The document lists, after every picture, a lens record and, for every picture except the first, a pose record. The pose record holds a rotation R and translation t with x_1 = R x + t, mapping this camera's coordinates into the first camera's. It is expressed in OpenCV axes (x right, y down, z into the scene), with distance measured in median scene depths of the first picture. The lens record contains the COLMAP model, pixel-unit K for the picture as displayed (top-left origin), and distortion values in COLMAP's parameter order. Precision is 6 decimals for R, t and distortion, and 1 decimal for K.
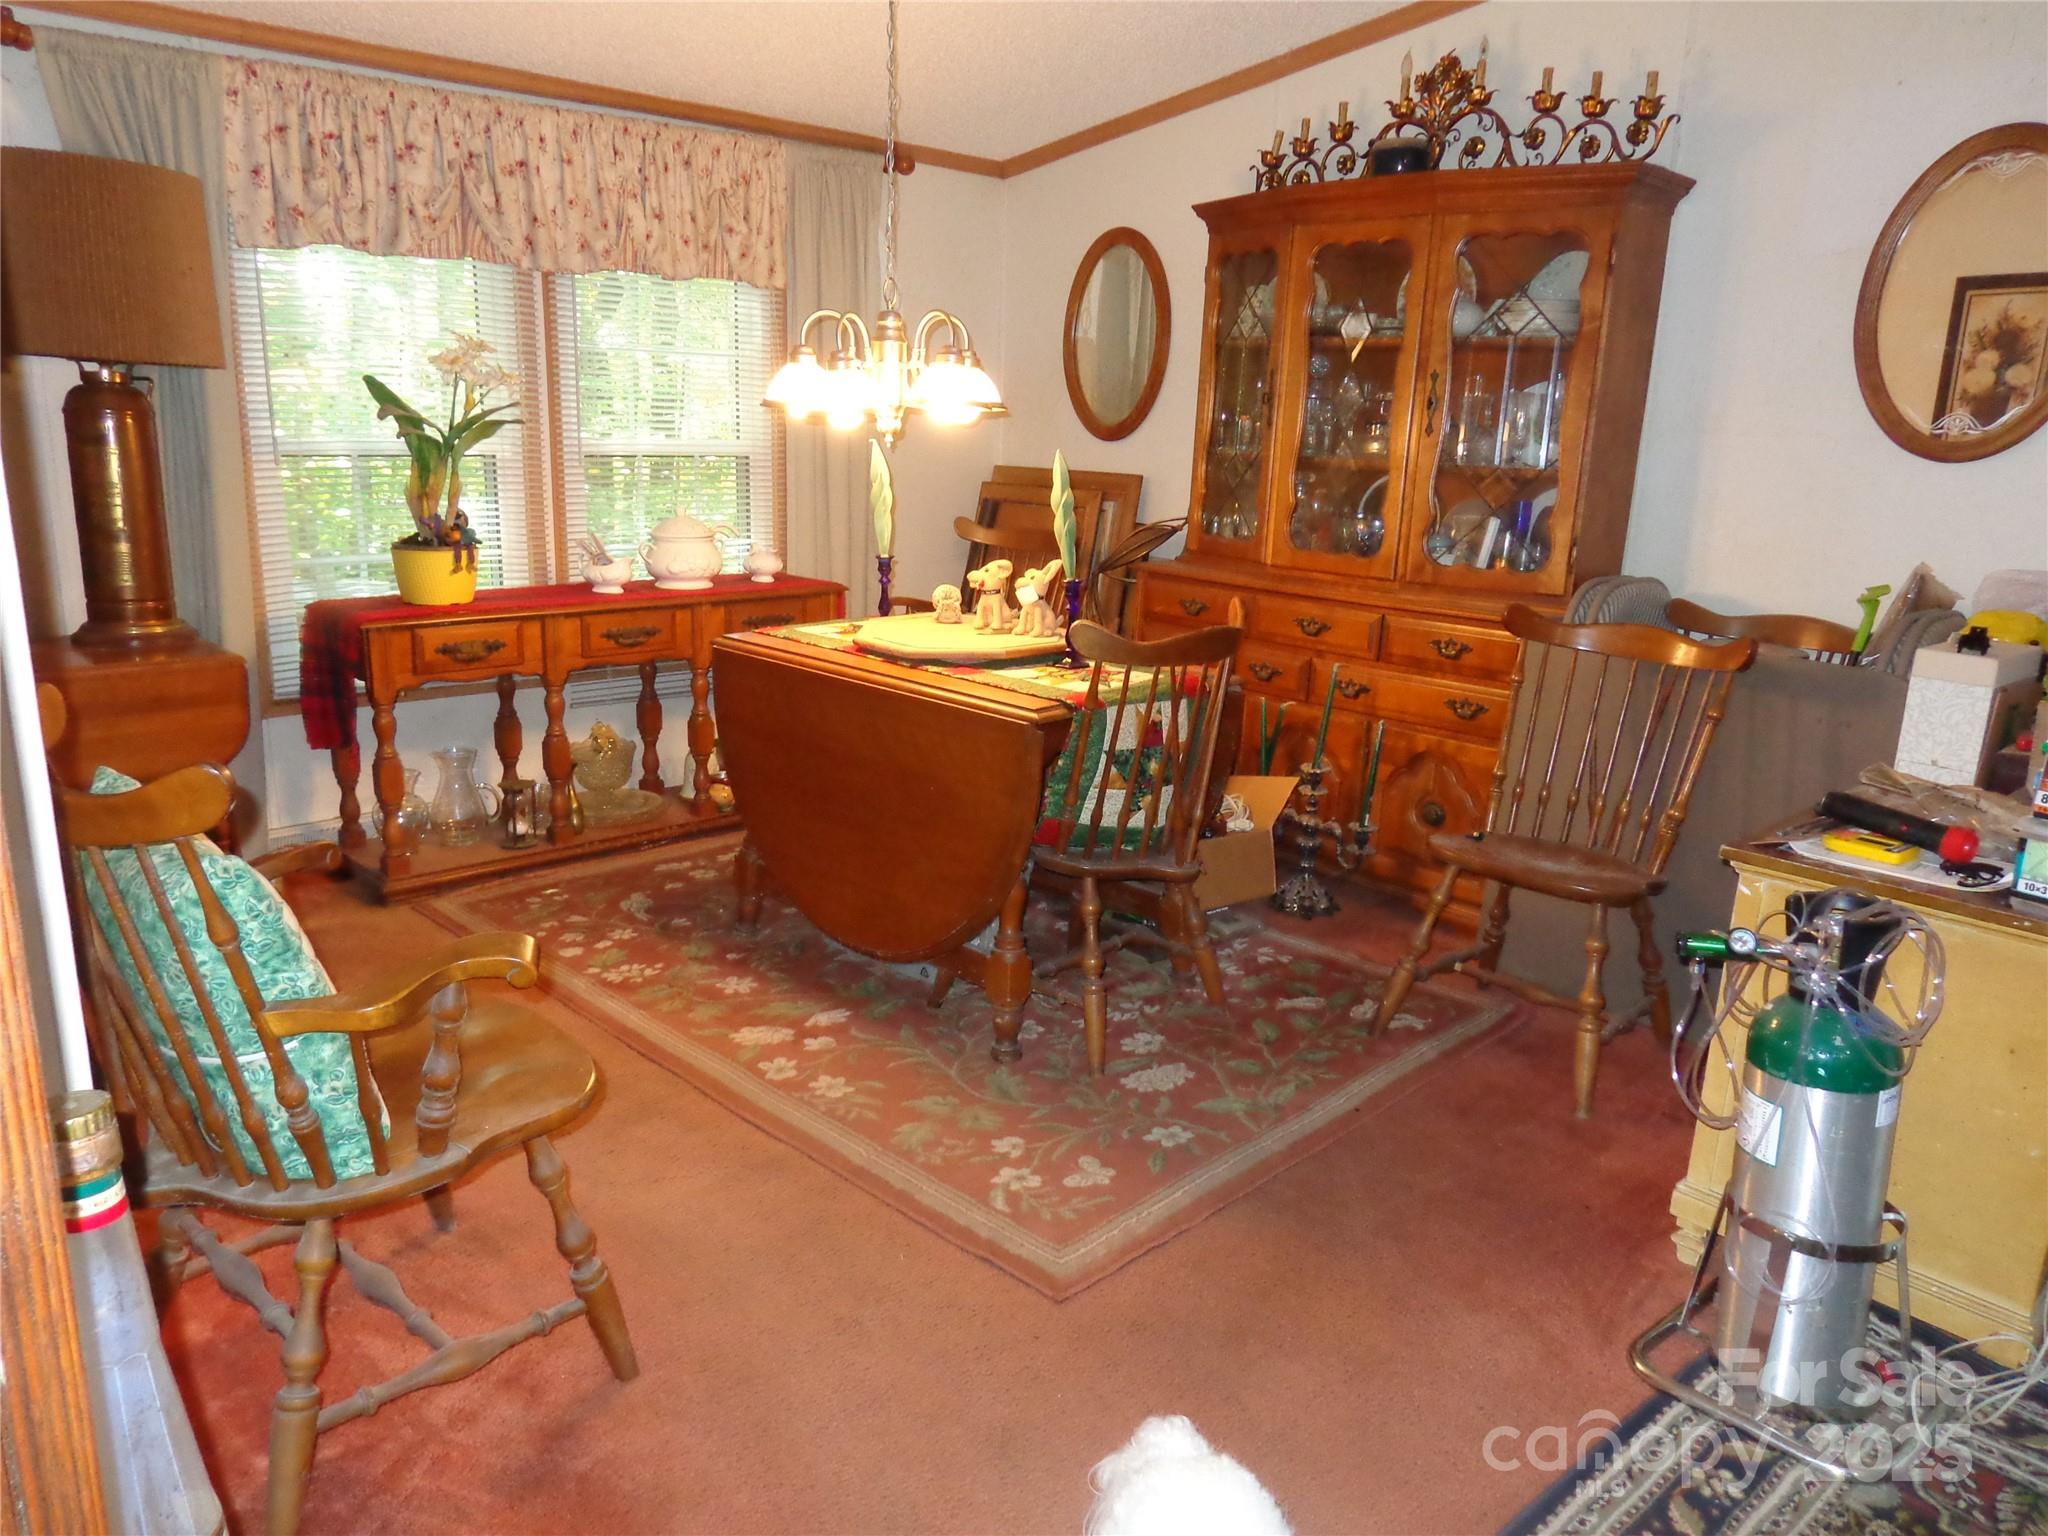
lens RADIAL K [[1441.2, 0, 1021.0], [0, 1441.2, 770.6], [0, 0, 1]] dist [0.002243, 0.011239]
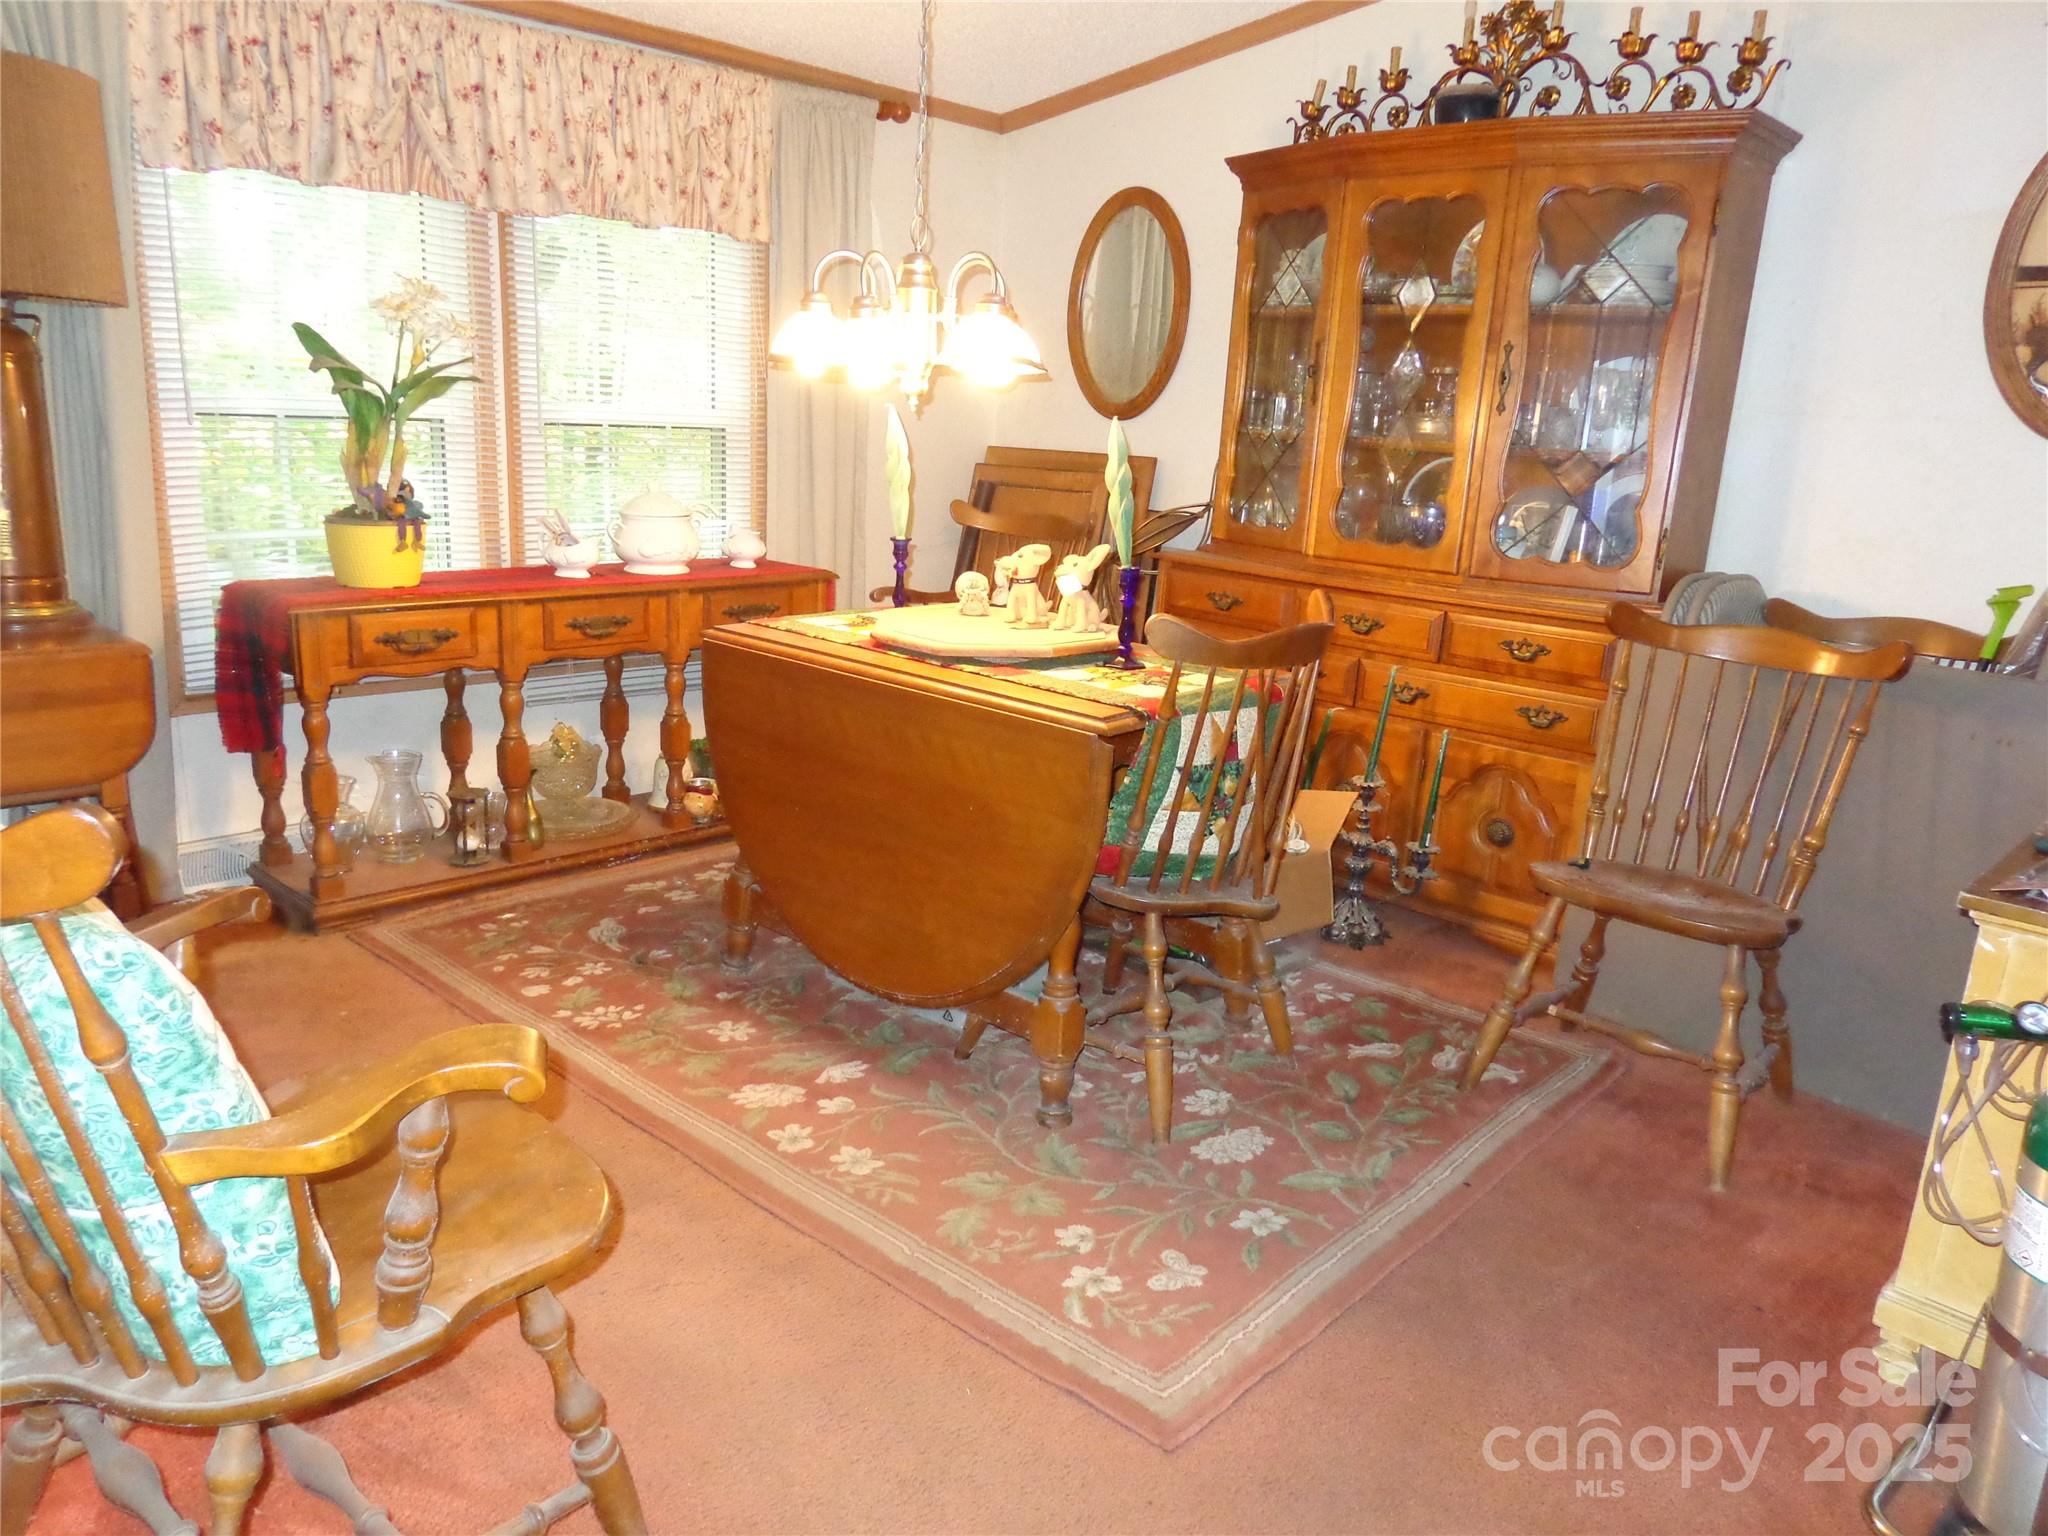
lens RADIAL K [[1441.2, 0, 1020.3], [0, 1441.2, 769.0], [0, 0, 1]] dist [0.002243, 0.011239]
pose [[0.998908, 0.006941, 0.046212, -0.061223], [-0.007059, 0.999972, 0.002381, -0.011138], [-0.046194, -0.002705, 0.998929, 0.120416]]
